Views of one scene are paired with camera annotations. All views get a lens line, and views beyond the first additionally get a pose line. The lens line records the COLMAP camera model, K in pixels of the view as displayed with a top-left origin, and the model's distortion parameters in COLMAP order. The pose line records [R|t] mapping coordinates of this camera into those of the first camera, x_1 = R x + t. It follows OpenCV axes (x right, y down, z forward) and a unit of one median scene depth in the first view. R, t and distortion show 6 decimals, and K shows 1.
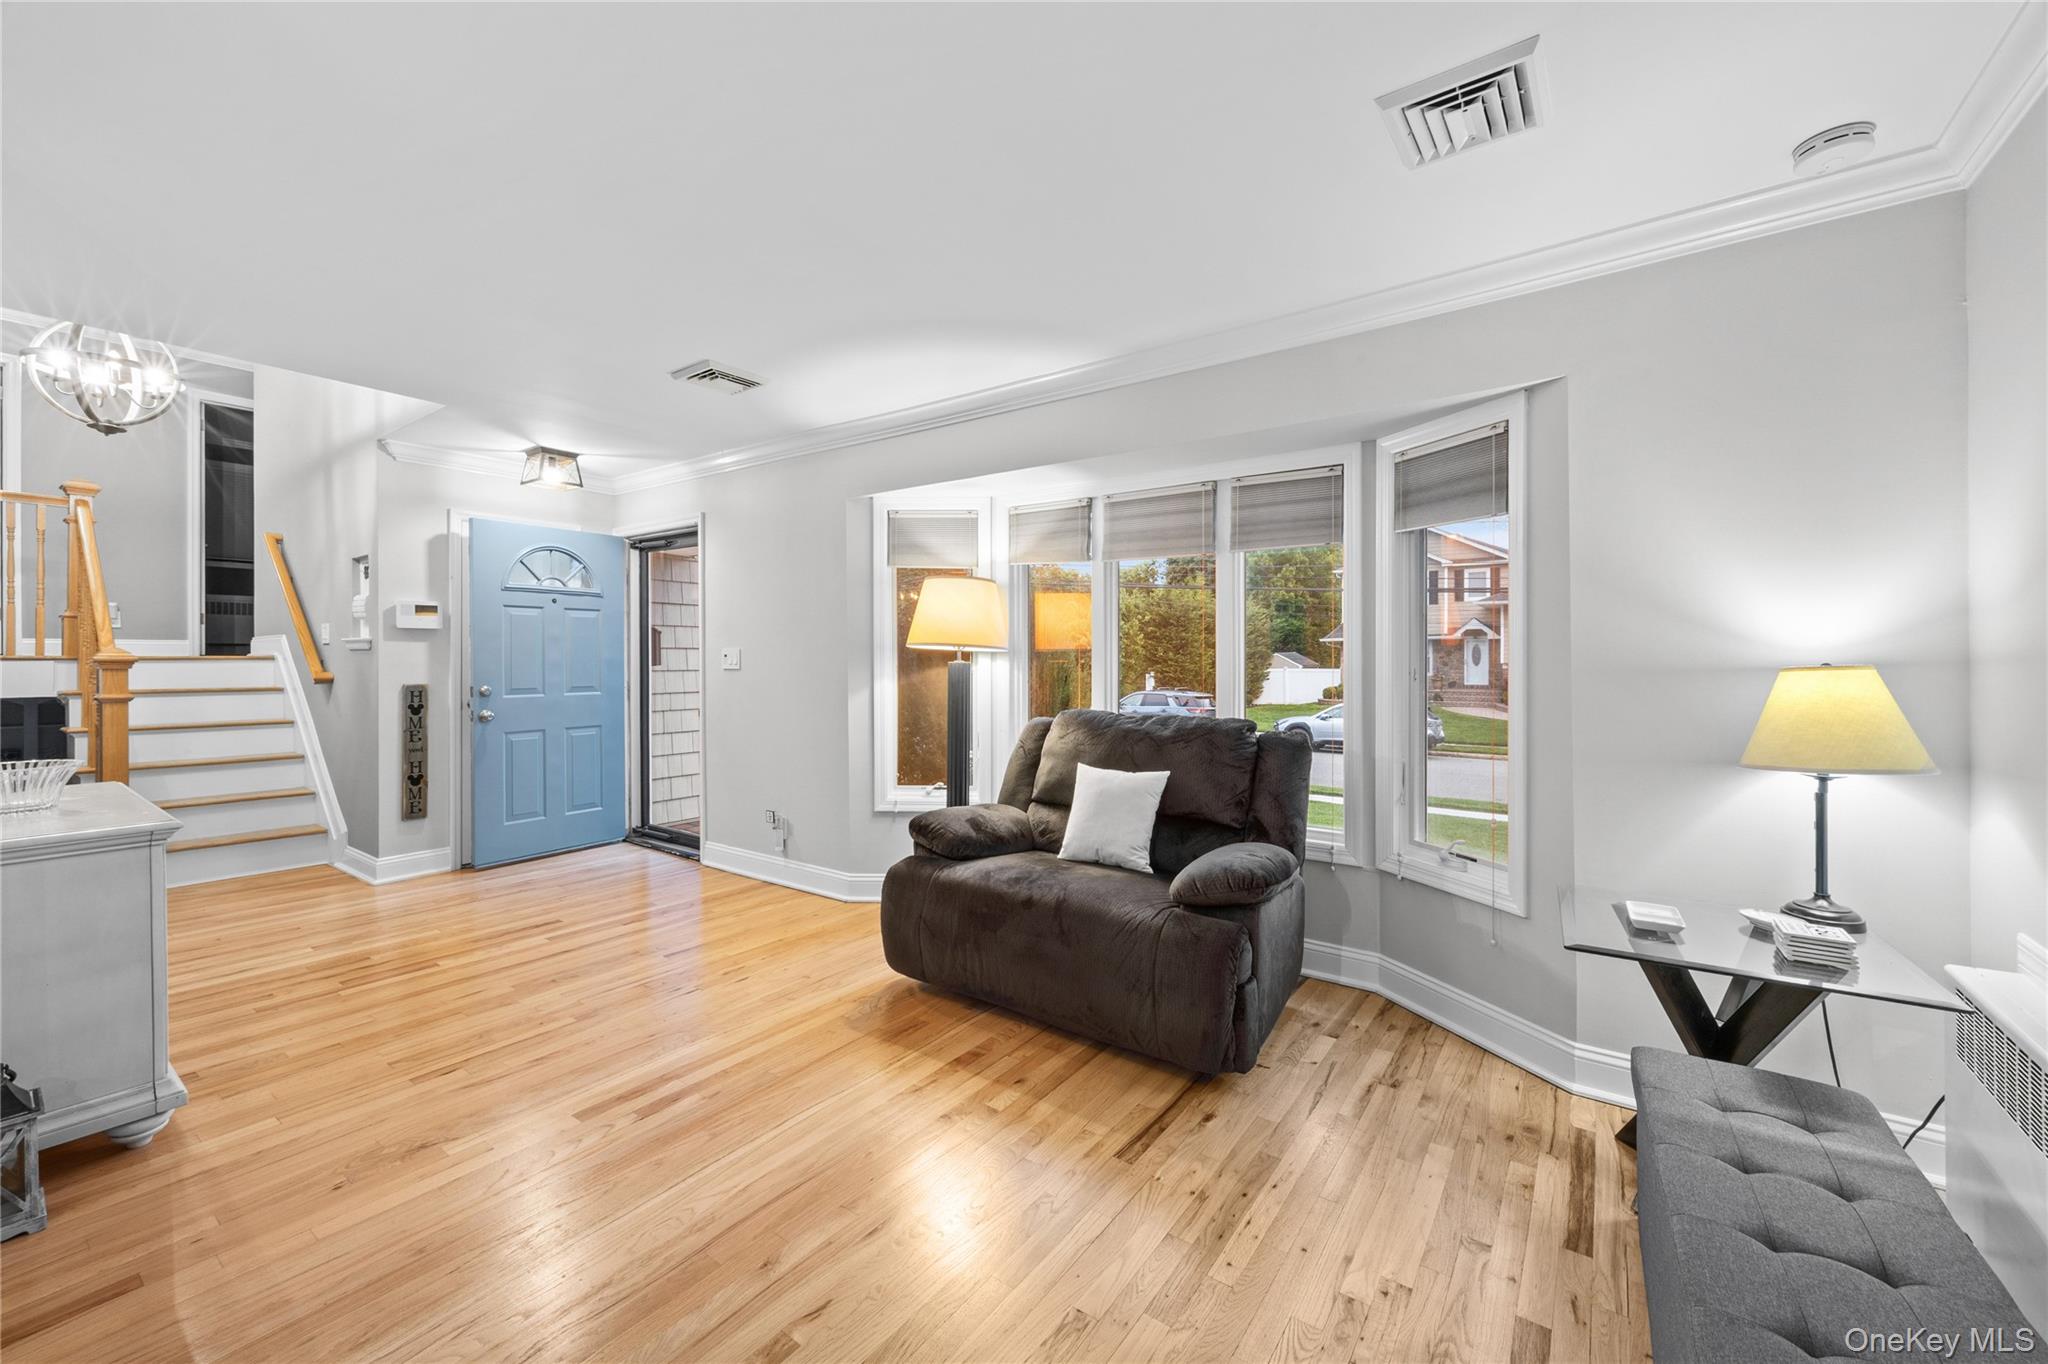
lens RADIAL K [[814.0, 0, 1033.4], [0, 814.0, 653.0], [0, 0, 1]] dist [0.001134, 0.000069]
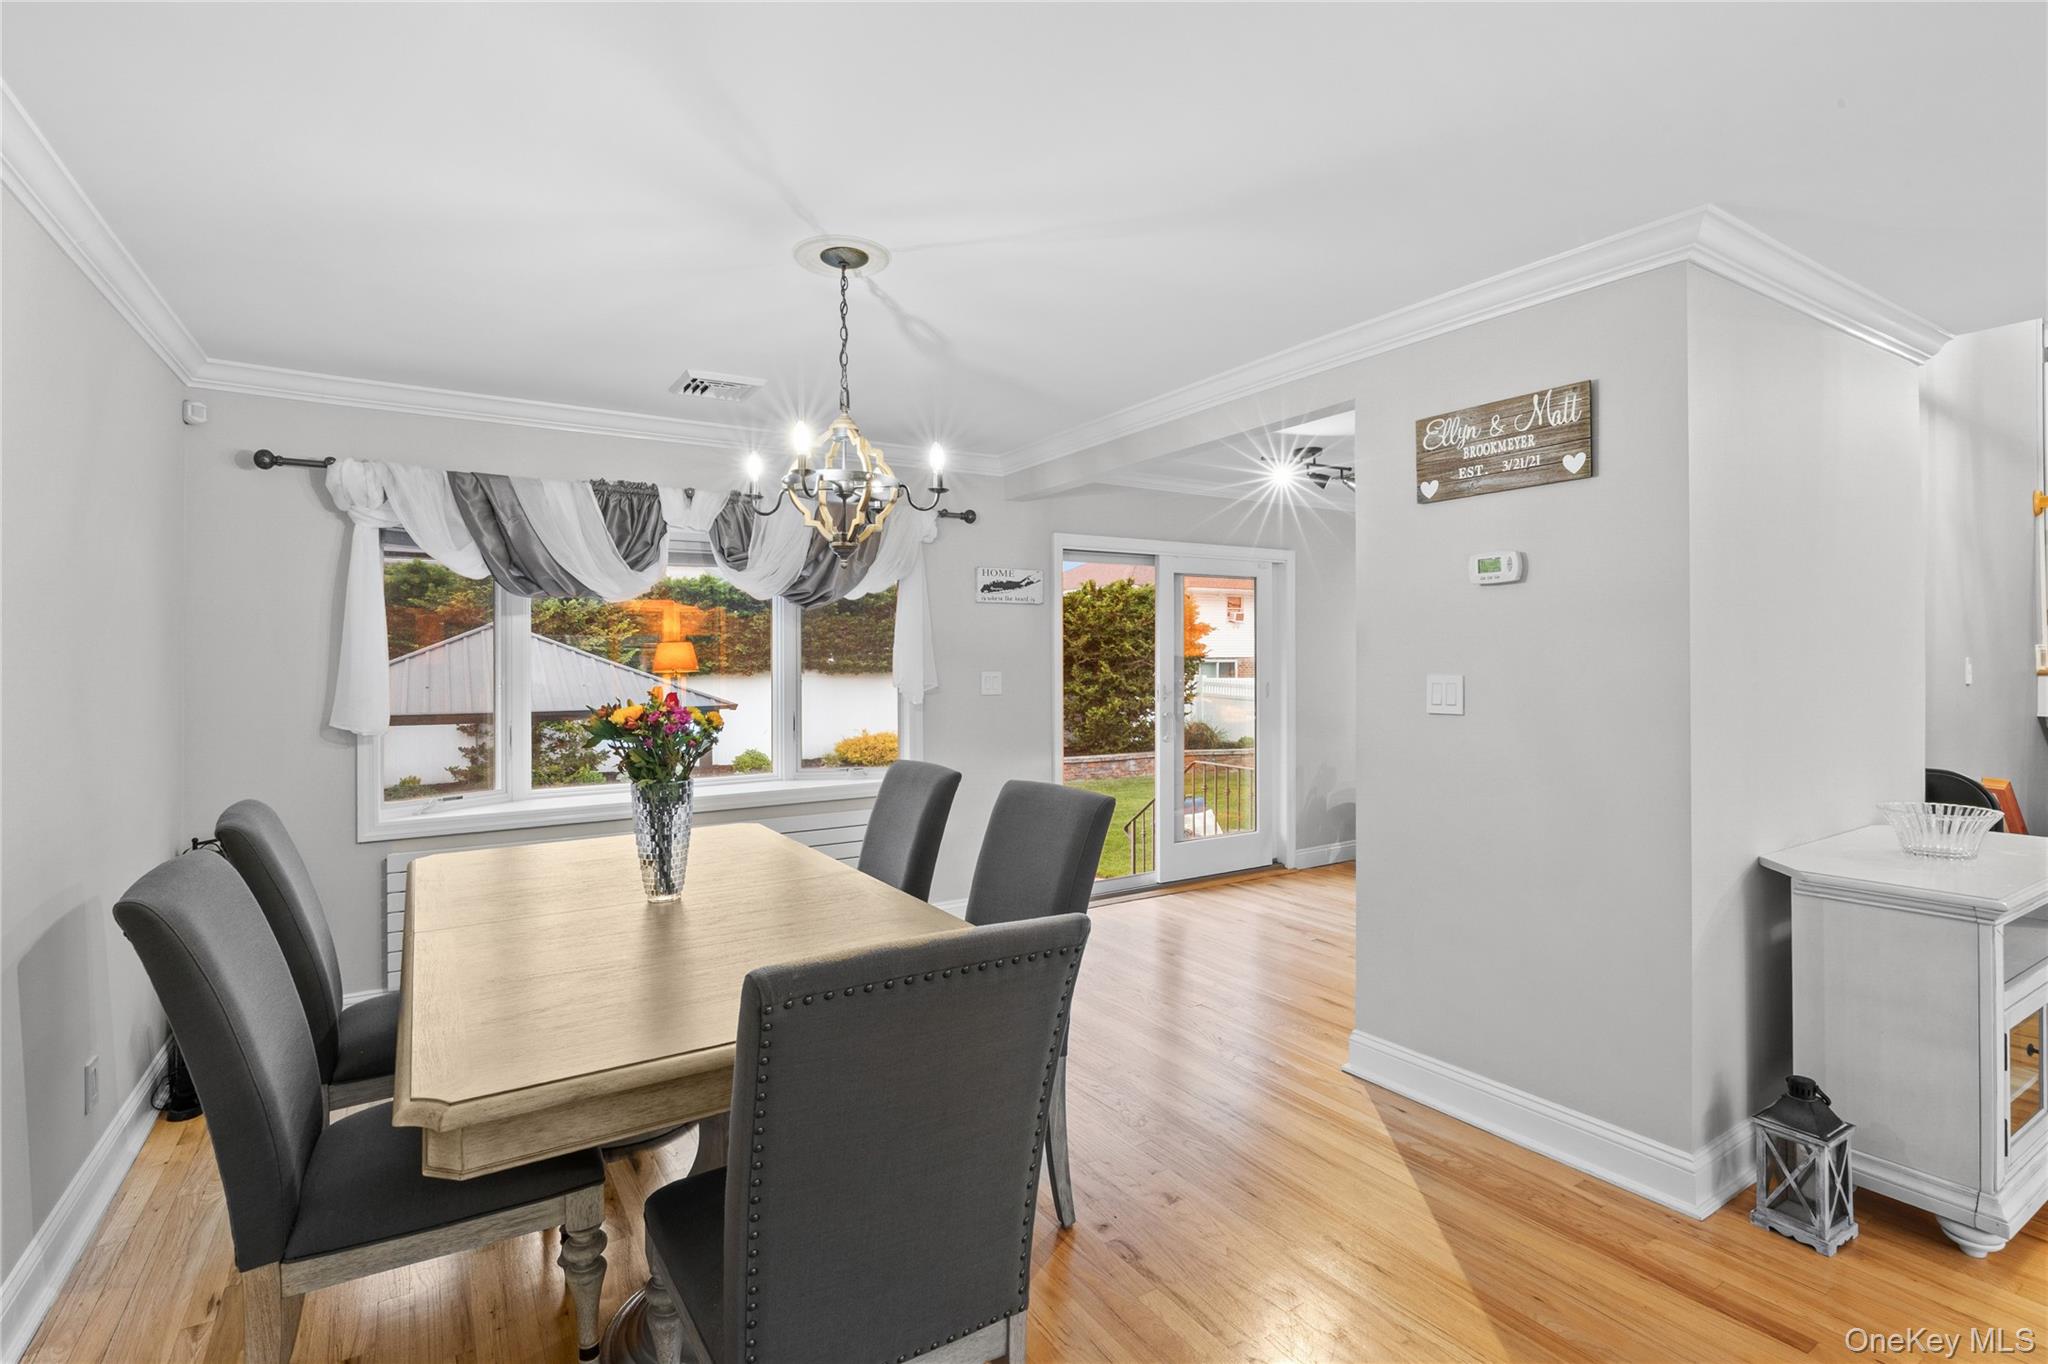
lens RADIAL K [[924.8, 0, 1012.7], [0, 924.8, 666.2], [0, 0, 1]] dist [-0.014786, 0.000867]
pose [[-0.387144, 0.007156, -0.921992, 0.156119], [0.008557, 0.999955, 0.004168, -0.038242], [0.921980, -0.006276, -0.387188, 0.291270]]
